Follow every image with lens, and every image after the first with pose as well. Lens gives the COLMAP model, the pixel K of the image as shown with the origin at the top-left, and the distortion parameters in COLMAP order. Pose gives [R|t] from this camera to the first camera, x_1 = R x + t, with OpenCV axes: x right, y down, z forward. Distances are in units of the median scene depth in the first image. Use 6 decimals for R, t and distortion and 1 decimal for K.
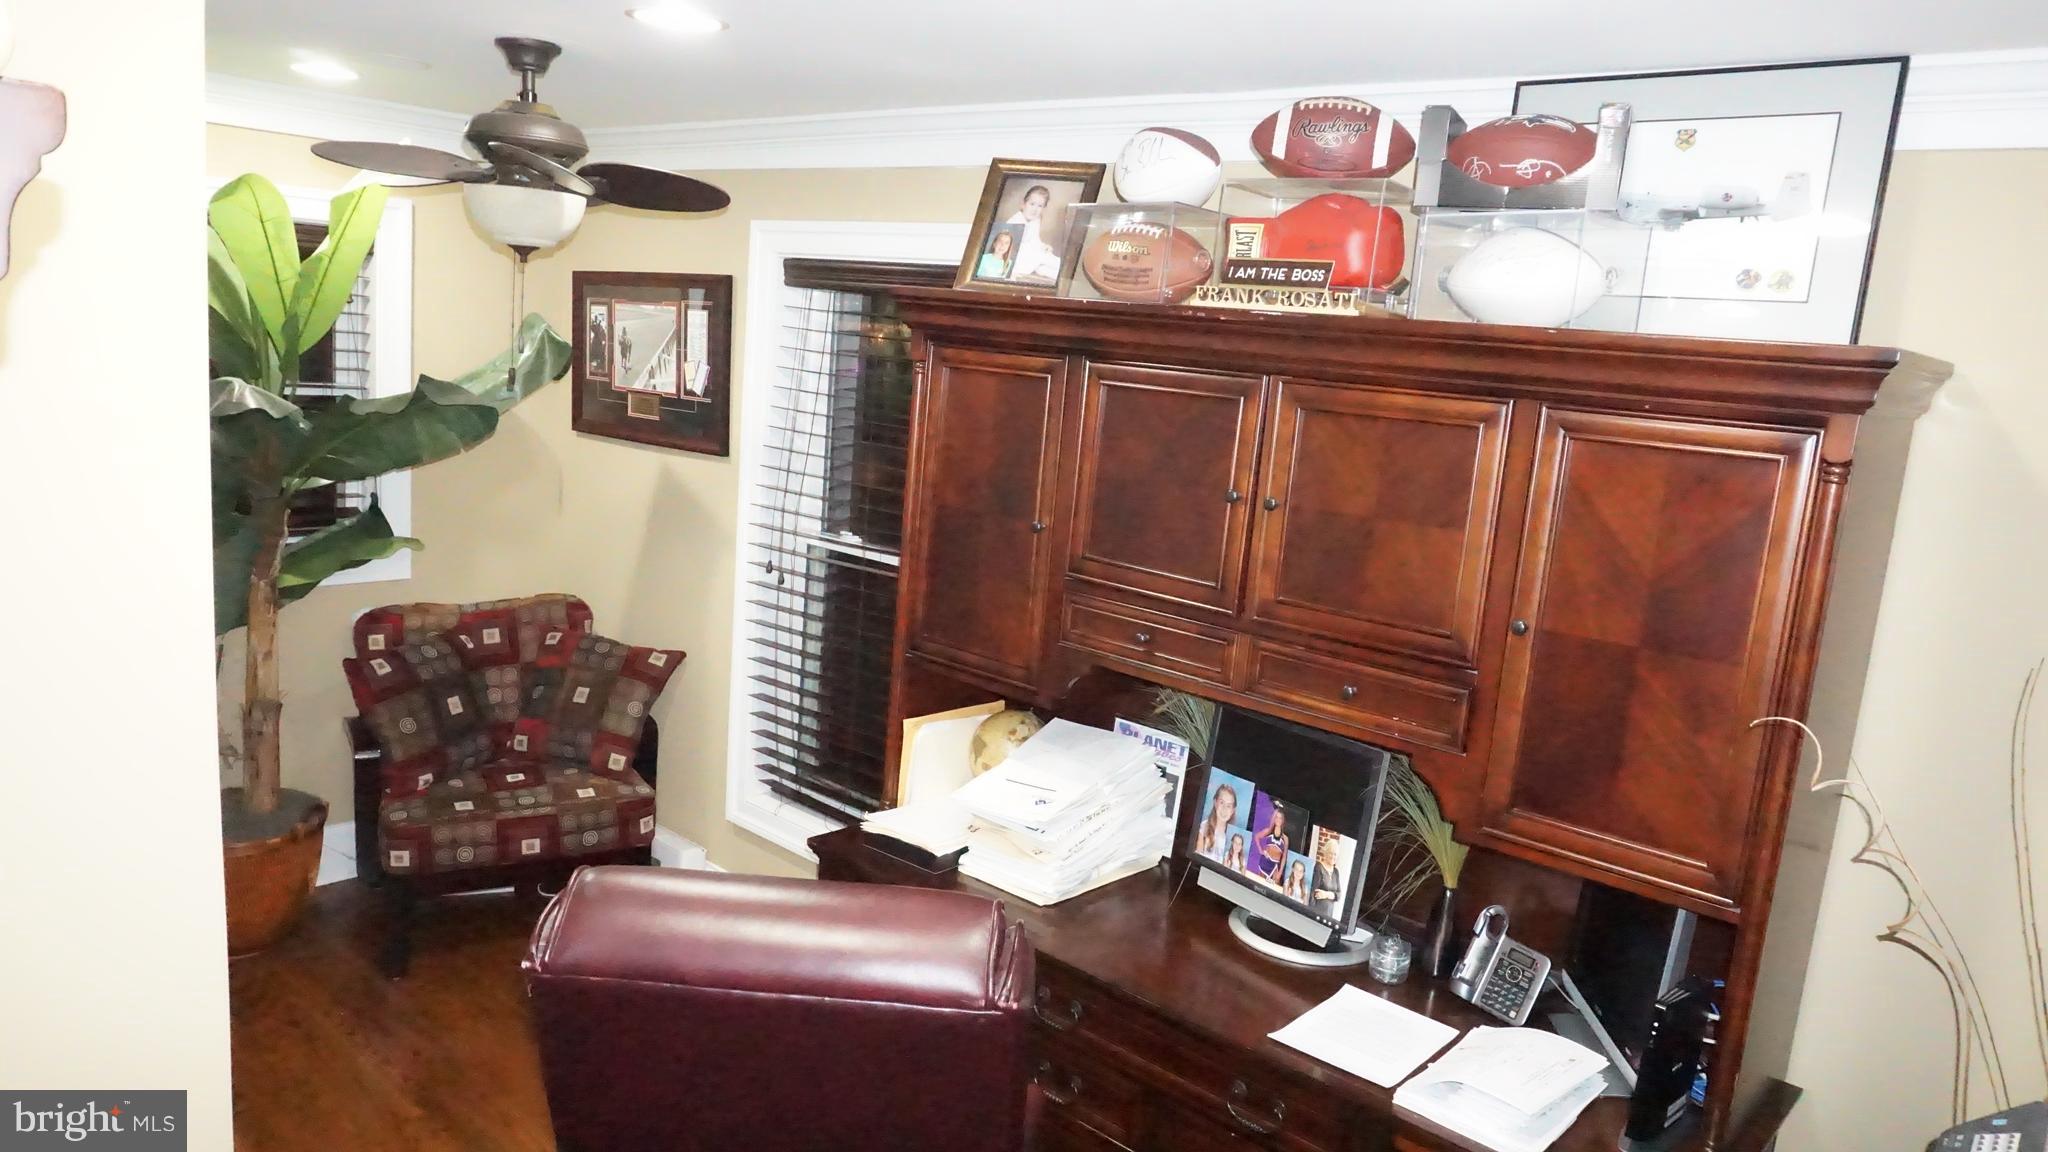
lens RADIAL K [[1366.7, 0, 1022.1], [0, 1366.7, 572.9], [0, 0, 1]] dist [-0.046620, 0.034763]
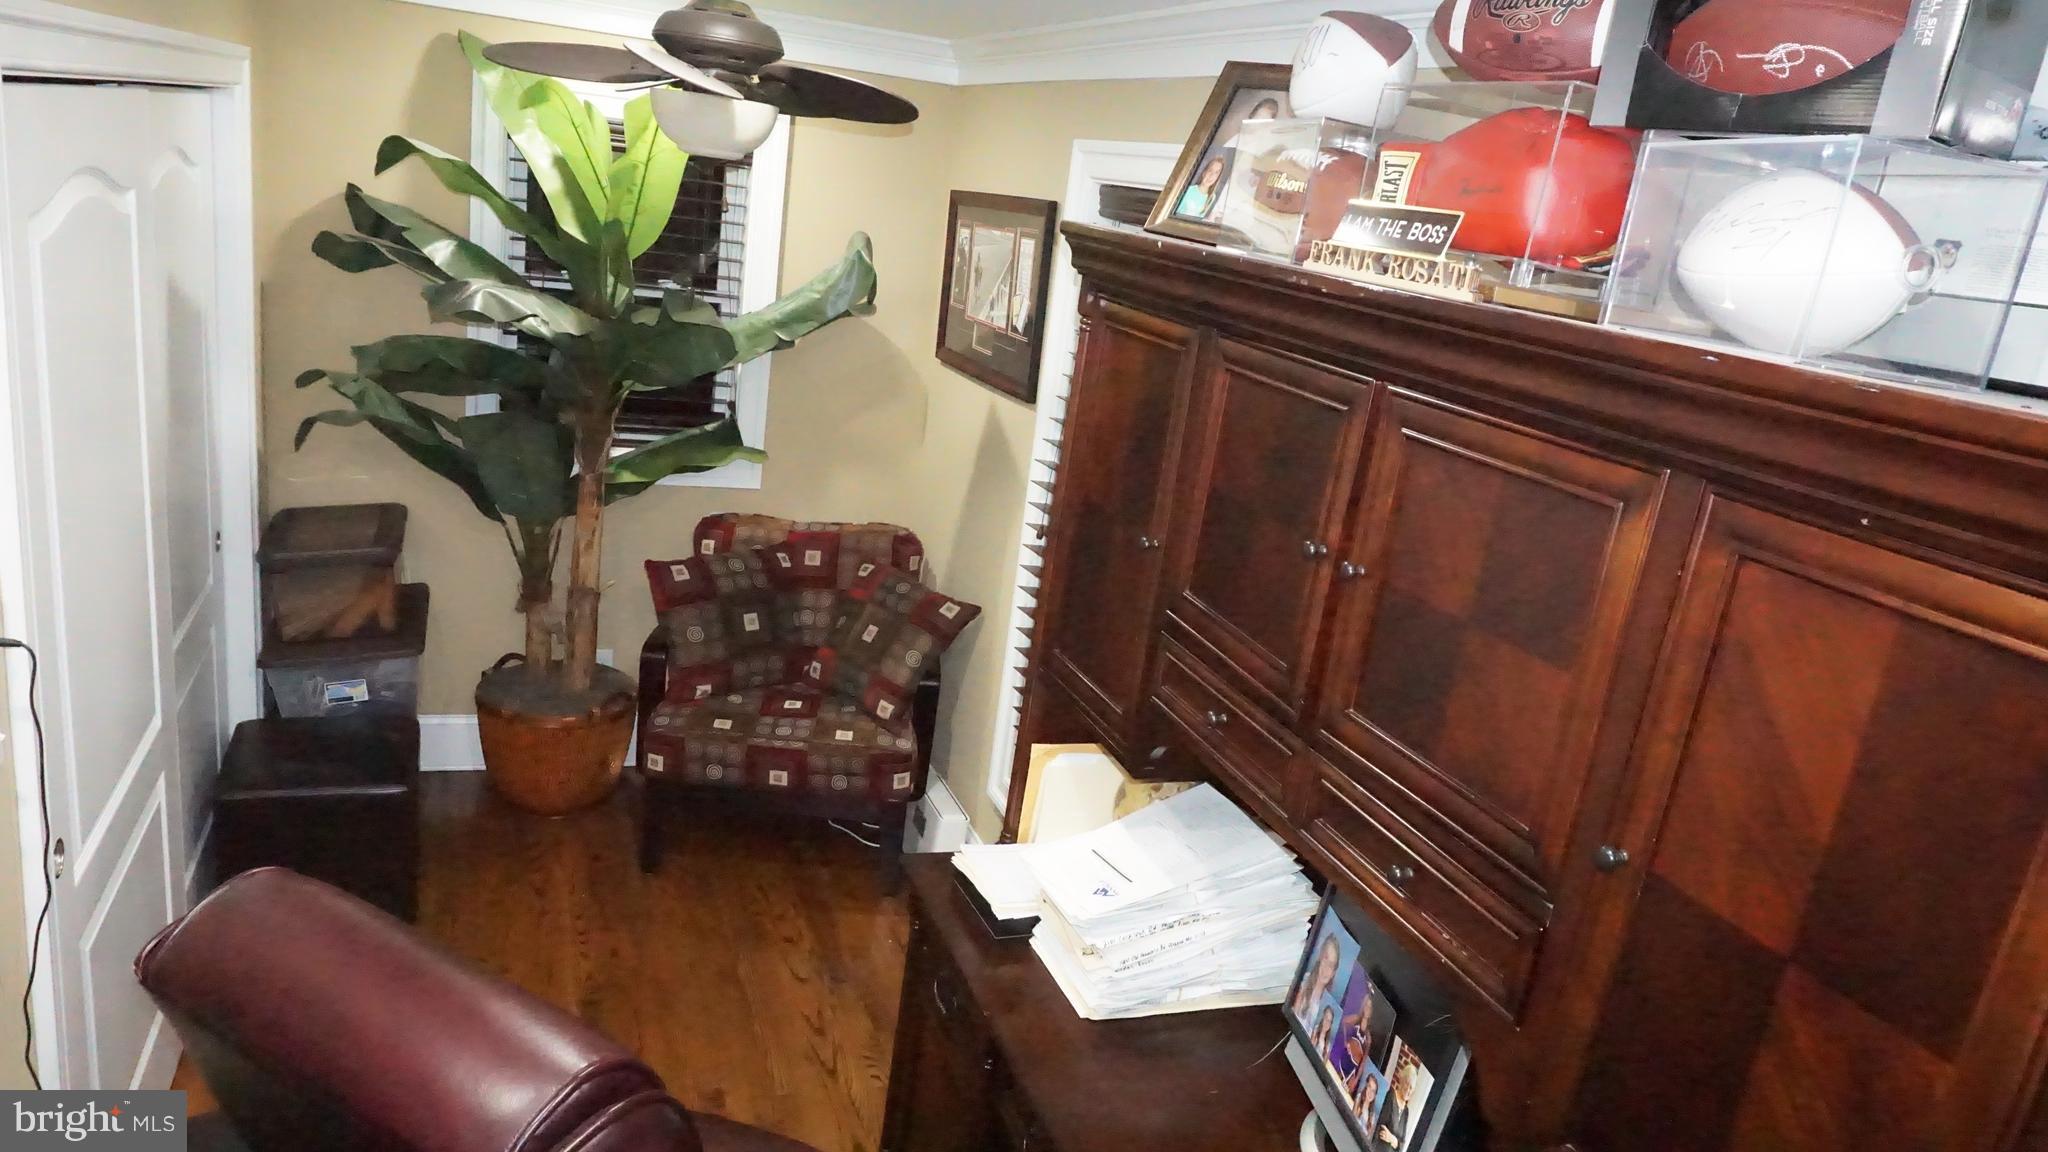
lens RADIAL K [[1366.7, 0, 1021.4], [0, 1366.7, 575.4], [0, 0, 1]] dist [-0.046620, 0.034763]
pose [[0.884222, 0.161377, -0.438303, 0.210137], [-0.138698, 0.986806, 0.083521, -0.052020], [0.445998, -0.013059, 0.894939, 0.203648]]
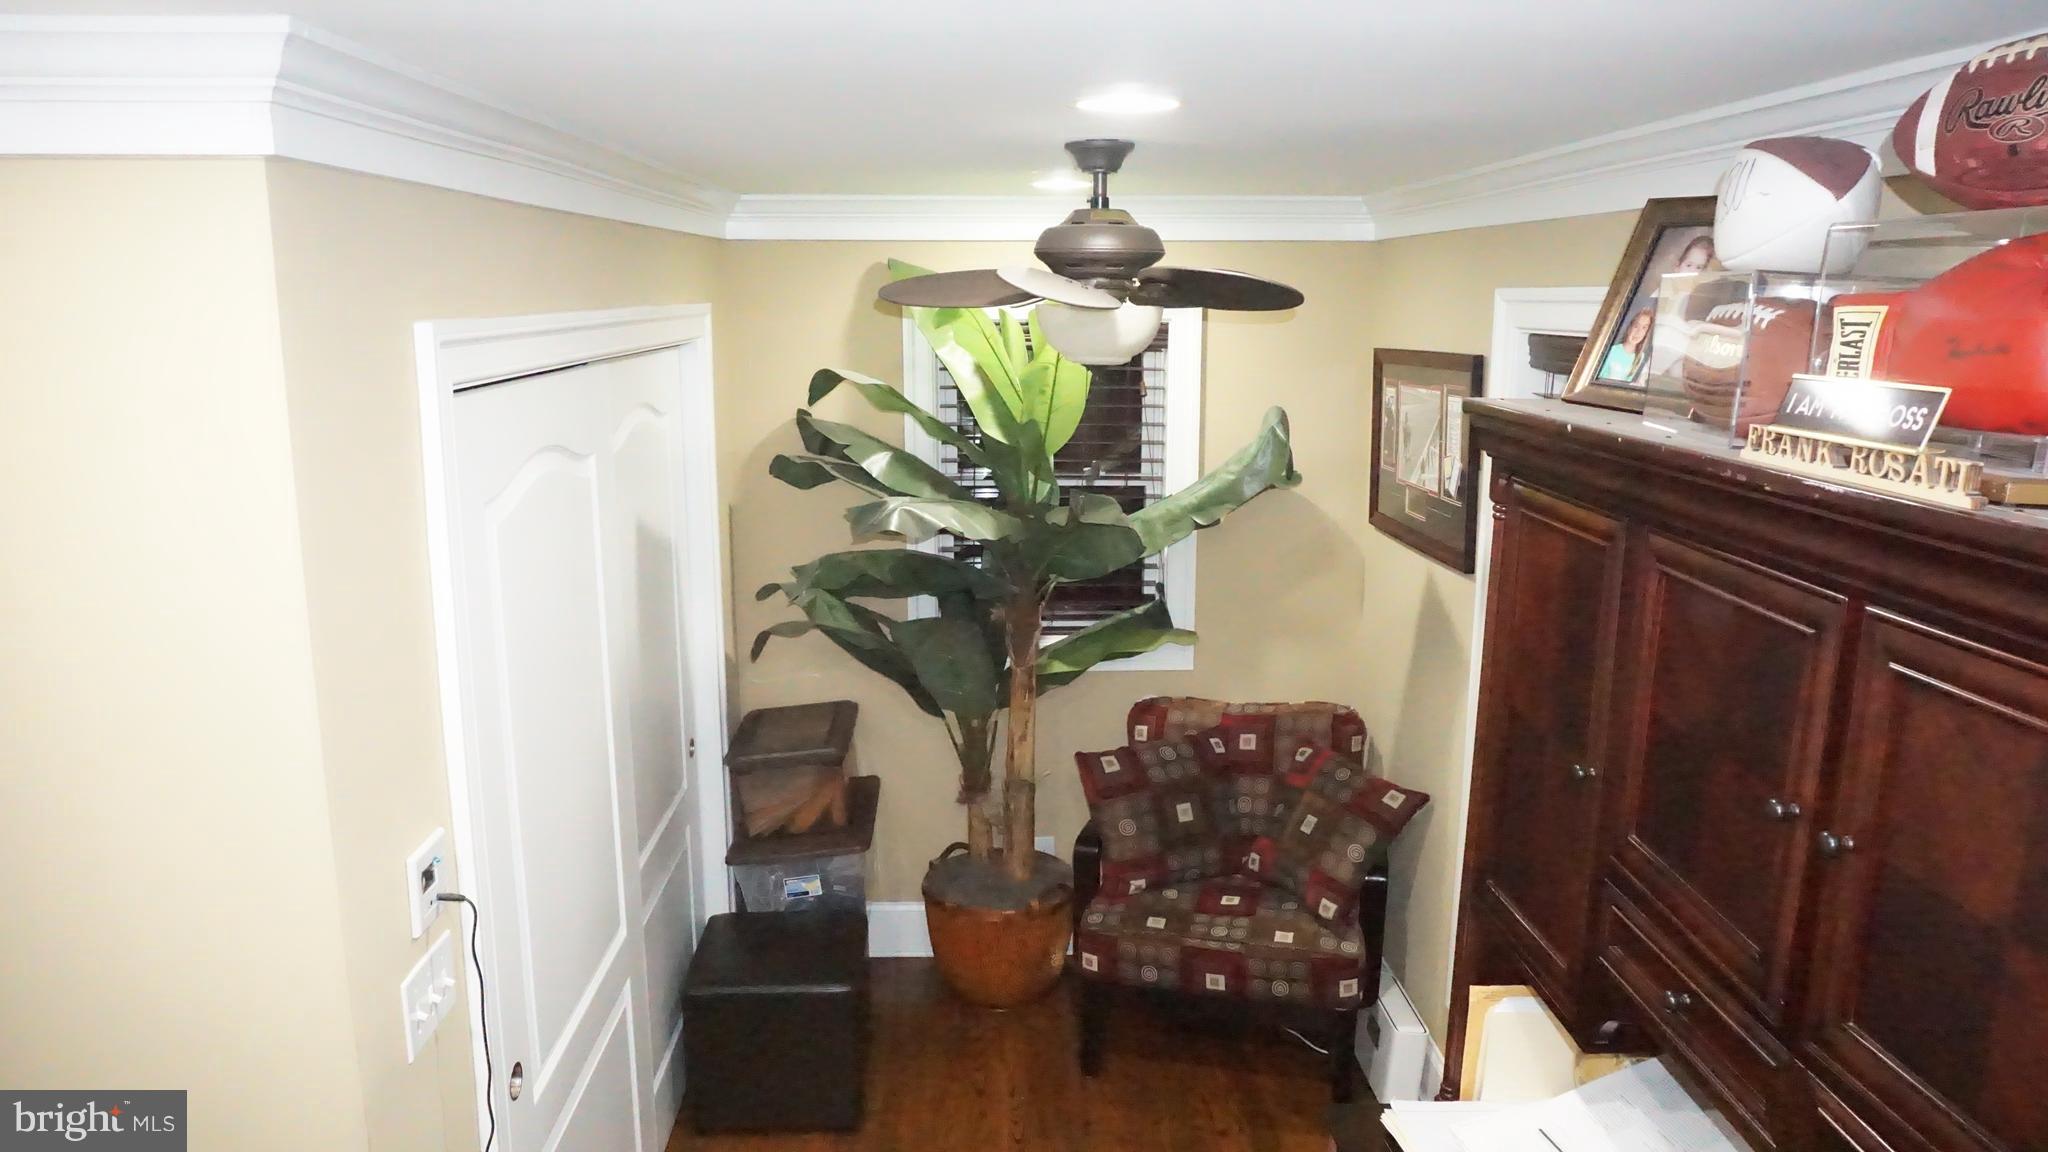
lens RADIAL K [[1366.7, 0, 1026.9], [0, 1366.7, 582.3], [0, 0, 1]] dist [-0.046620, 0.034763]
pose [[0.688453, 0.069053, -0.721986, 0.211576], [-0.073617, 0.996969, 0.025156, -0.088955], [0.721535, 0.035832, 0.691450, 0.260220]]
